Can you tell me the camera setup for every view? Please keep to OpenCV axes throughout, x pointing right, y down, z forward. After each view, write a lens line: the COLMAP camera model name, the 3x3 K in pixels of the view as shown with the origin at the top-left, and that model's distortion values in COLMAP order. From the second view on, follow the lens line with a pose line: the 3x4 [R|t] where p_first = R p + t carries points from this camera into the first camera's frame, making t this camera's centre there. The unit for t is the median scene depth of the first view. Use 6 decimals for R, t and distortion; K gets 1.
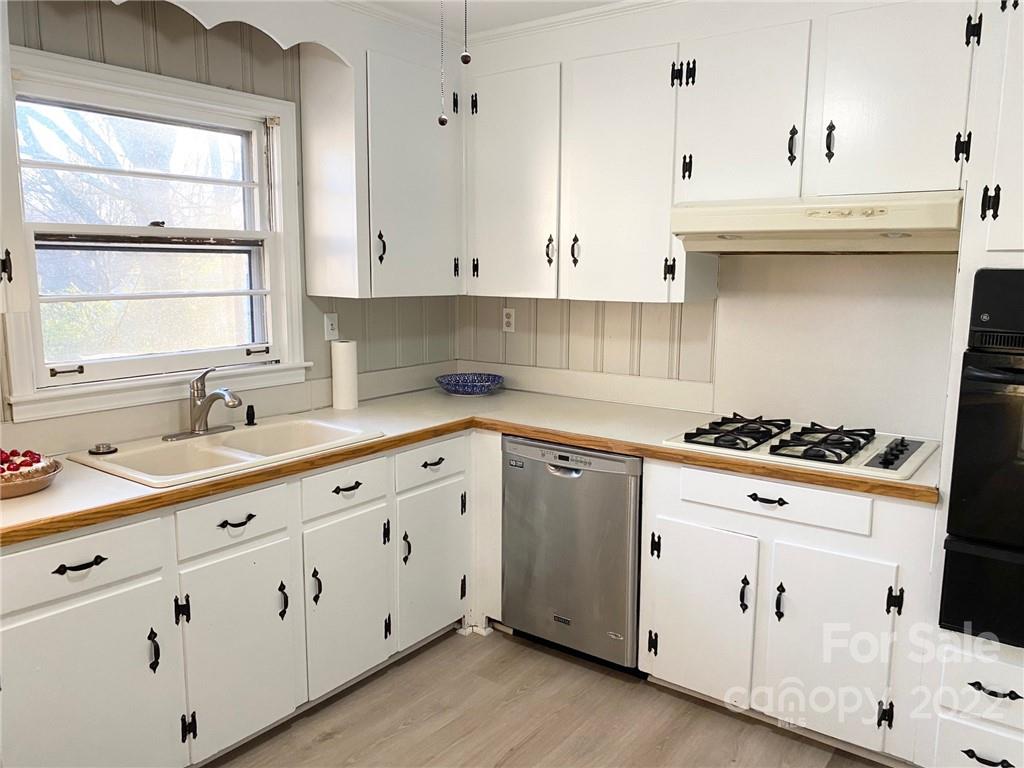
lens RADIAL K [[788.3, 0, 523.2], [0, 788.3, 384.3], [0, 0, 1]] dist [0.004911, -0.007080]
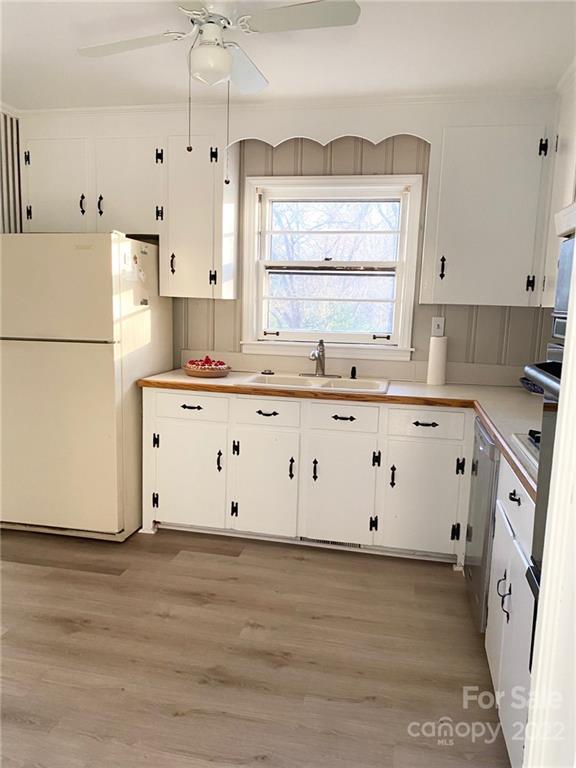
lens RADIAL K [[591.2, 0, 286.3], [0, 591.2, 386.9], [0, 0, 1]] dist [0.004911, -0.007080]
pose [[0.411101, 0.135997, -0.901388, 0.743481], [-0.163610, 0.983760, 0.073806, 0.000362], [0.896787, 0.117134, 0.426675, 0.359145]]
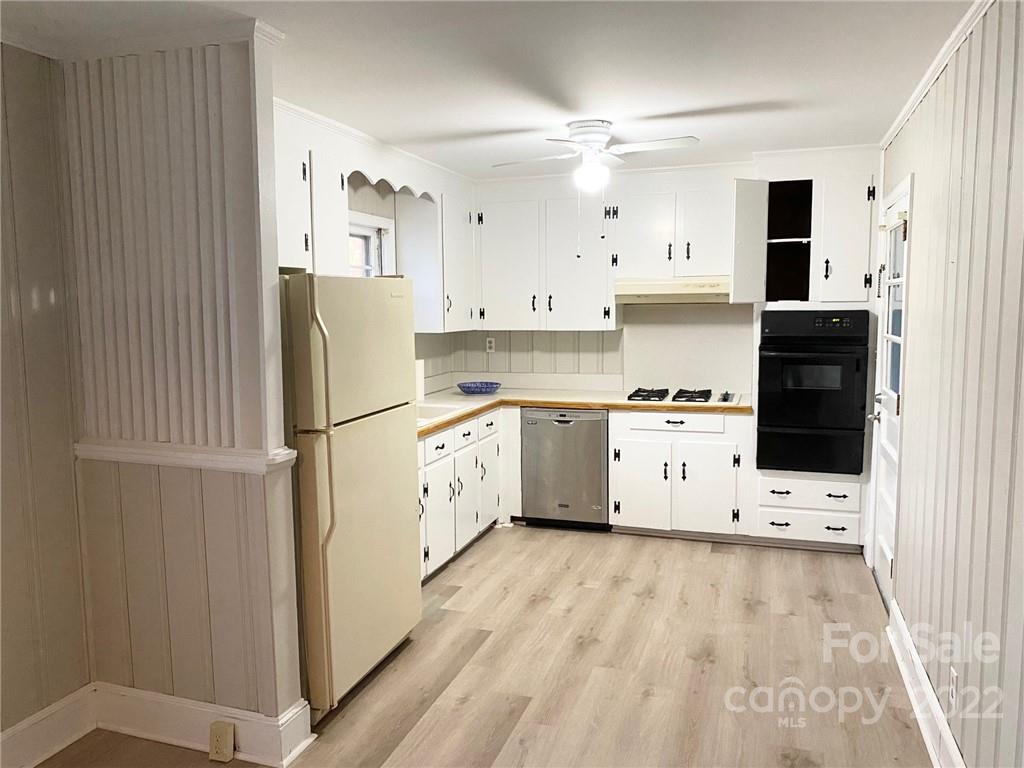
lens RADIAL K [[775.3, 0, 516.0], [0, 775.3, 381.9], [0, 0, 1]] dist [0.048822, -0.090214]
pose [[0.949608, -0.047363, 0.309841, -0.631357], [0.063409, 0.997107, -0.041915, 0.087532], [-0.306959, 0.059450, 0.949864, -0.721932]]
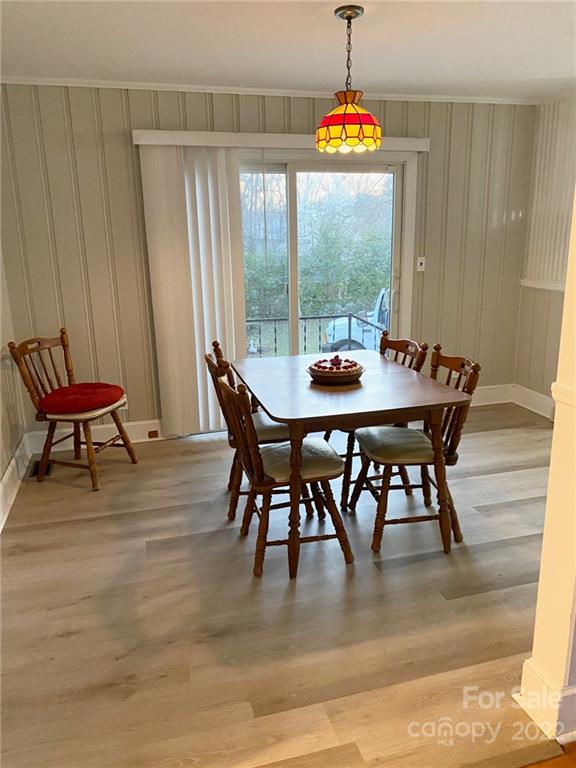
lens RADIAL K [[591.2, 0, 286.3], [0, 591.2, 386.9], [0, 0, 1]] dist [0.004911, -0.007080]
pose [[0.780218, 0.130704, -0.611699, -0.282983], [-0.065515, 0.989622, 0.127893, 0.228193], [0.622067, -0.059709, 0.780684, -1.432488]]
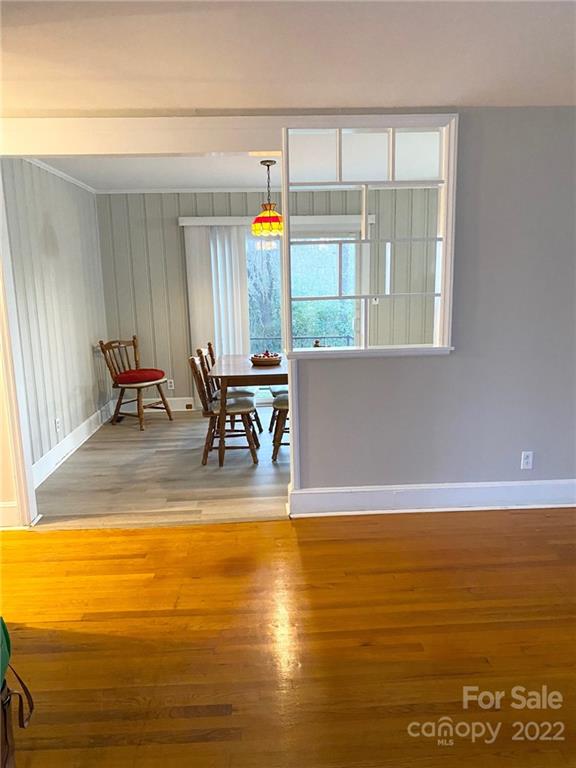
lens RADIAL K [[580.6, 0, 288.6], [0, 580.6, 387.1], [0, 0, 1]] dist [0.046372, -0.087510]
pose [[0.627268, 0.123253, -0.768989, 0.615897], [-0.090367, 0.992247, 0.085323, 0.257905], [0.773543, 0.015971, 0.633543, -1.640123]]
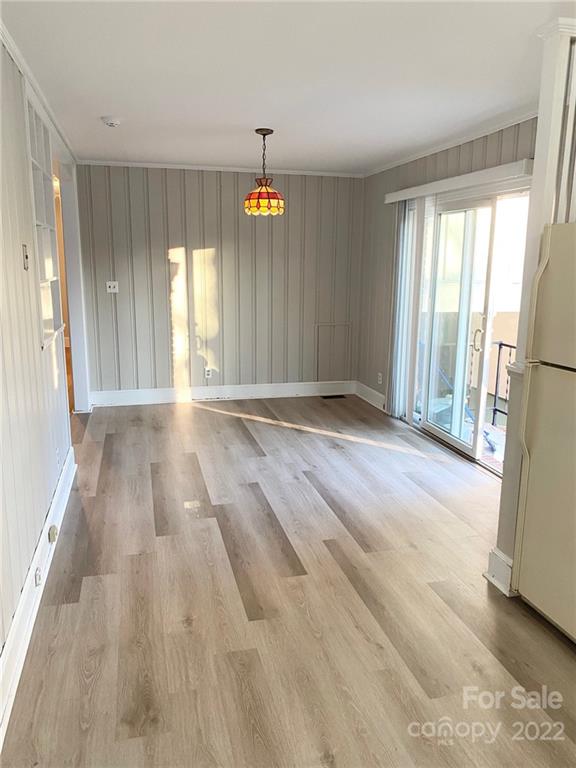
lens RADIAL K [[581.5, 0, 289.2], [0, 581.5, 380.2], [0, 0, 1]] dist [0.048822, -0.090214]
pose [[-0.627826, 0.142869, -0.765129, 0.344351], [-0.131304, 0.949482, 0.285033, -0.083782], [0.767198, 0.279416, -0.577351, 0.541736]]
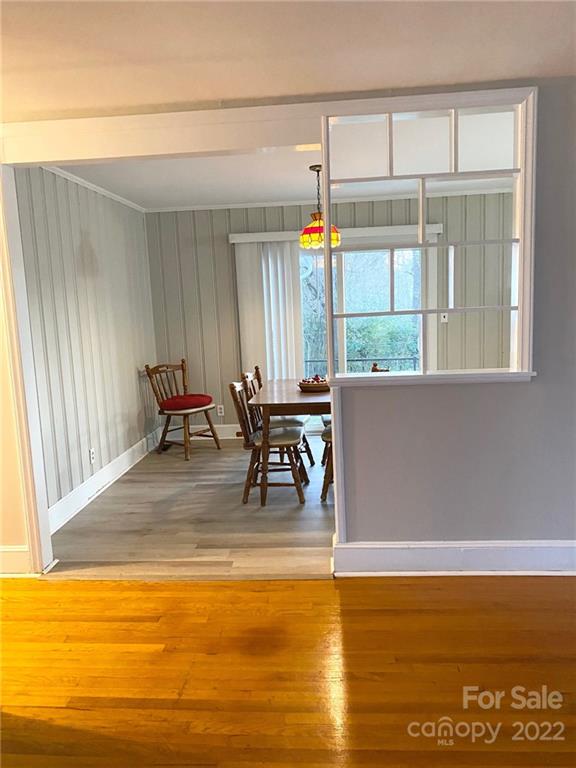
lens RADIAL K [[577.9, 0, 288.0], [0, 577.9, 384.0], [0, 0, 1]] dist [0.005480, -0.005495]
pose [[0.523559, 0.090862, -0.847130, 0.485911], [-0.082906, 0.995012, 0.055485, 0.247186], [0.847946, 0.041182, 0.528480, -1.459510]]
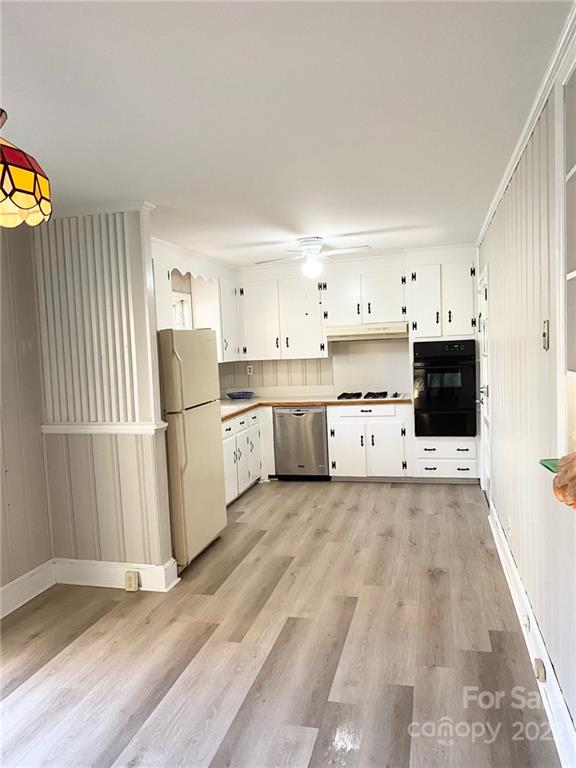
lens RADIAL K [[580.6, 0, 288.6], [0, 580.6, 387.1], [0, 0, 1]] dist [0.046372, -0.087510]
pose [[0.923603, -0.074967, 0.375949, -0.838355], [0.107301, 0.992048, -0.065786, 0.152488], [-0.368027, 0.101099, 0.924302, -1.086901]]
